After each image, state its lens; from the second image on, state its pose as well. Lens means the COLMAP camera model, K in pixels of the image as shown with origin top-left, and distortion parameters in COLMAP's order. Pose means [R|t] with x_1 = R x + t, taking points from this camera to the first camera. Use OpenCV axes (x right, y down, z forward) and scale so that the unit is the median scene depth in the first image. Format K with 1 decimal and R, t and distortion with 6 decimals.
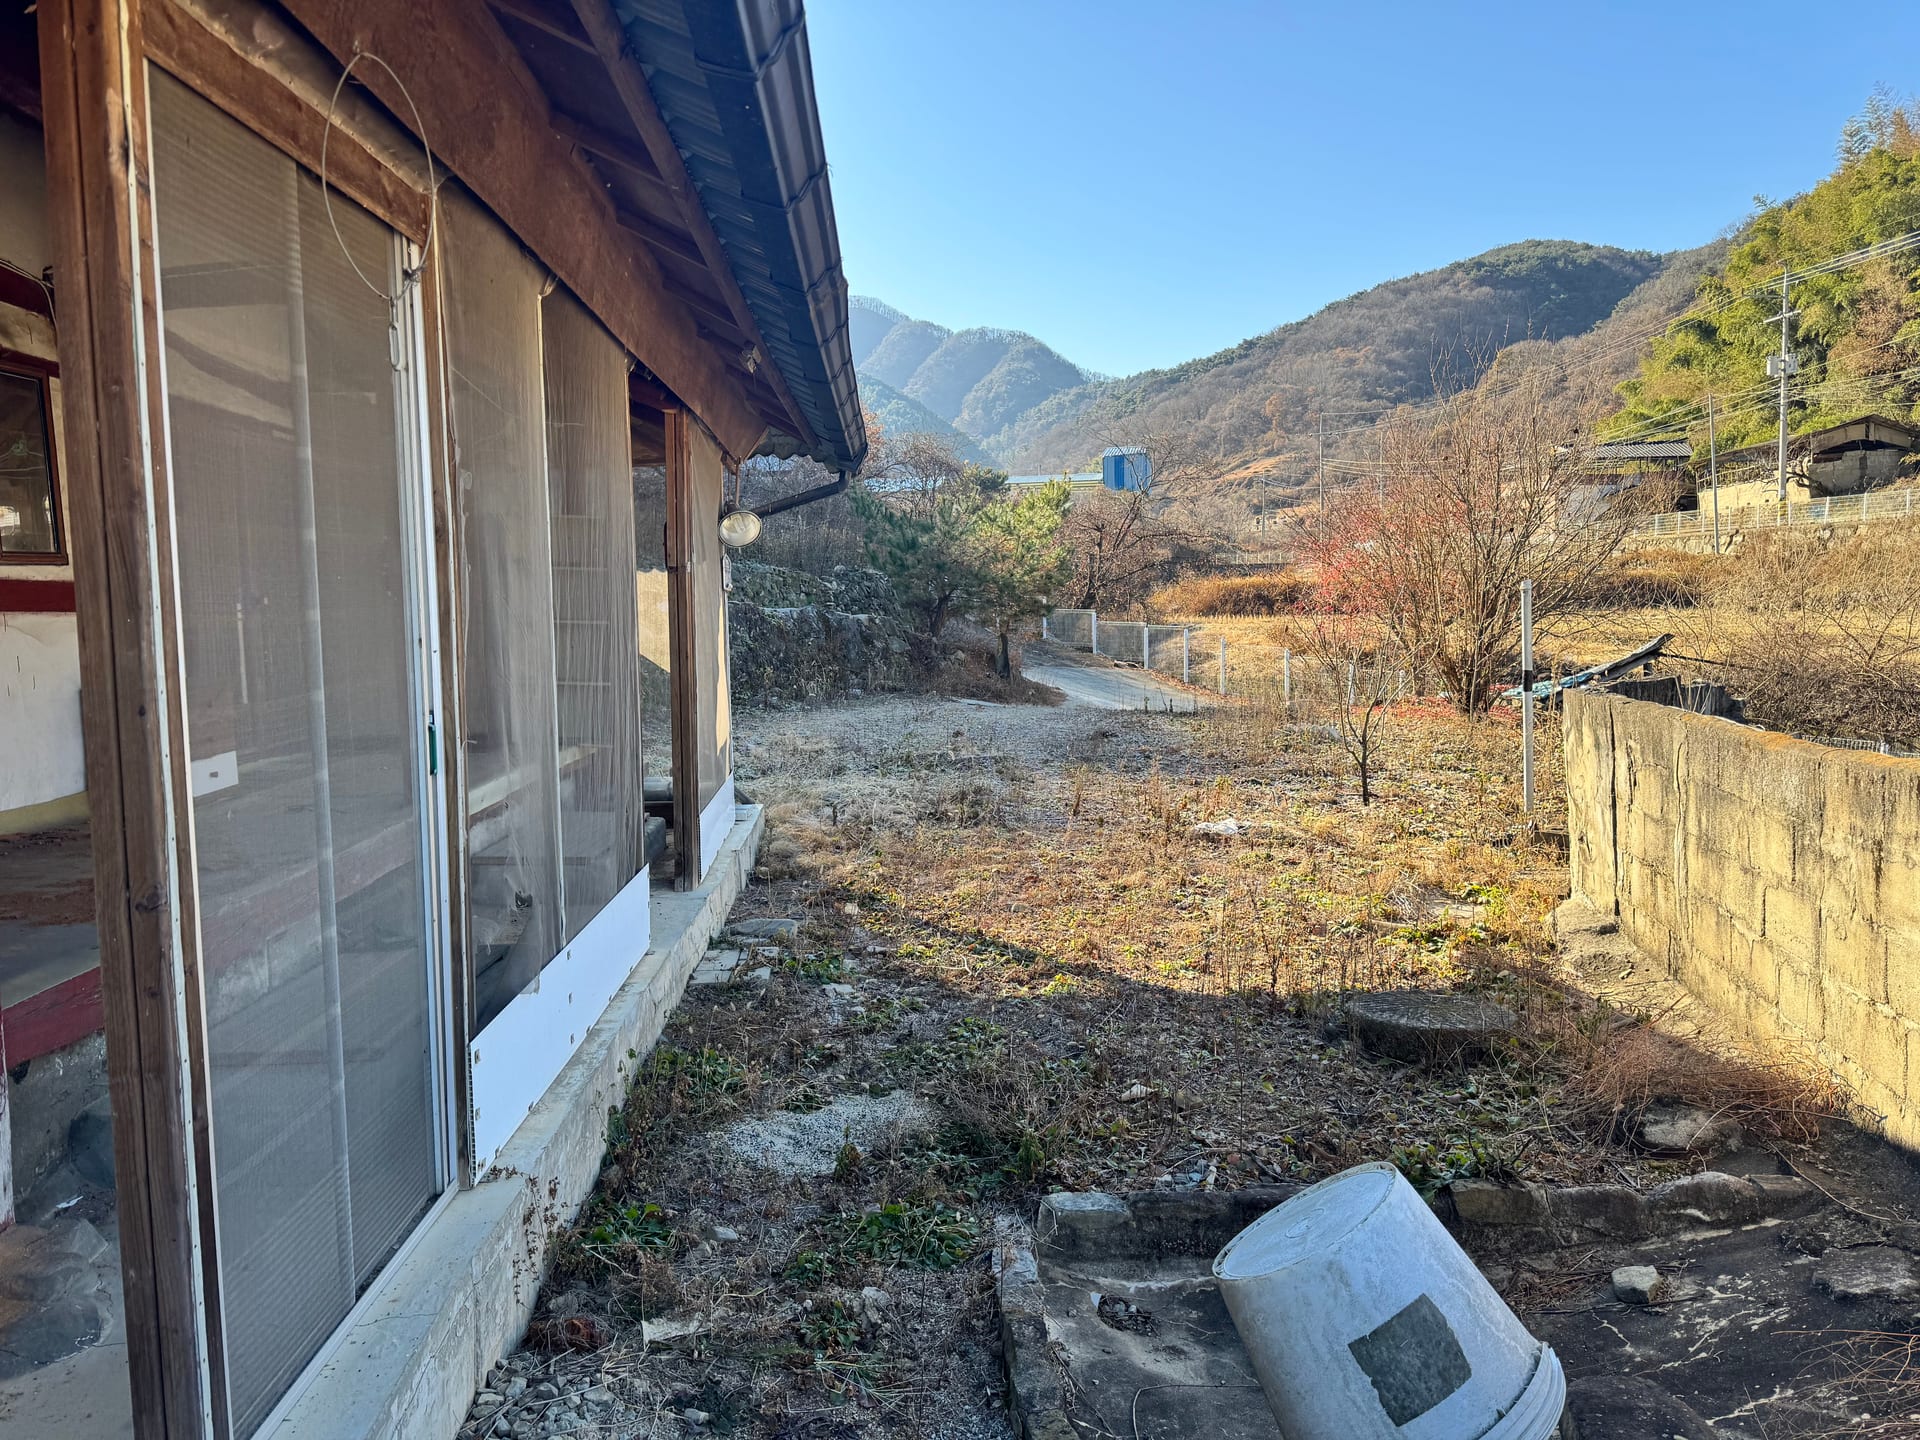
lens RADIAL K [[1330.4, 0, 960.0], [0, 1330.4, 720.0], [0, 0, 1]] dist [0.004559, 0.000670]
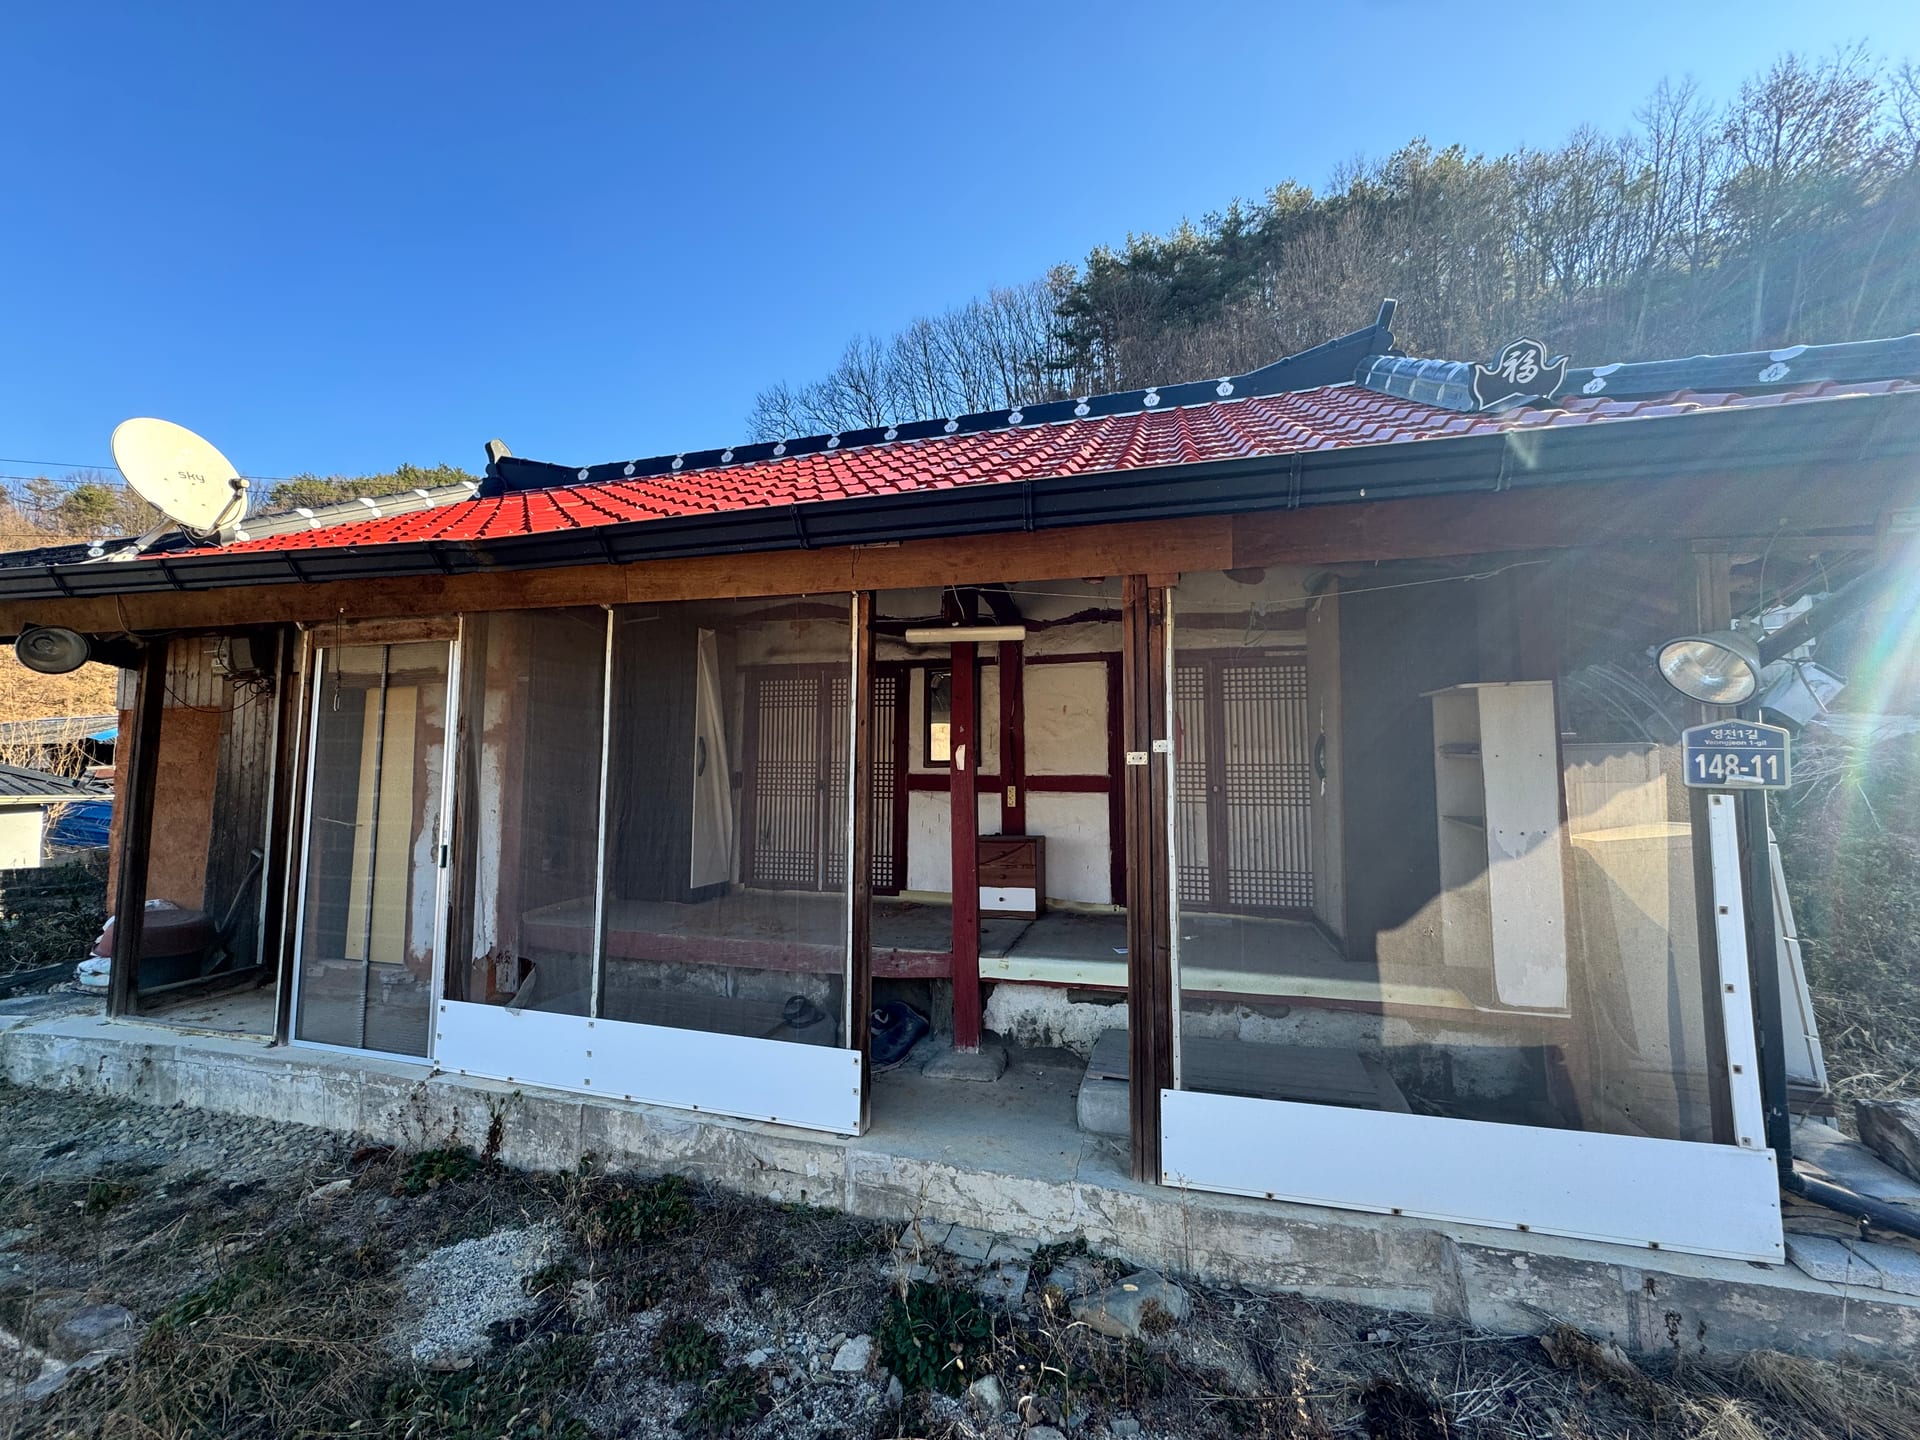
lens RADIAL K [[749.2, 0, 960.0], [0, 749.2, 720.0], [0, 0, 1]] dist [-0.006021, 0.000797]
pose [[-0.334856, -0.061408, -0.940266, 0.060941], [-0.079858, 0.996133, -0.036617, -0.026647], [0.938879, 0.062827, -0.338465, 0.254840]]
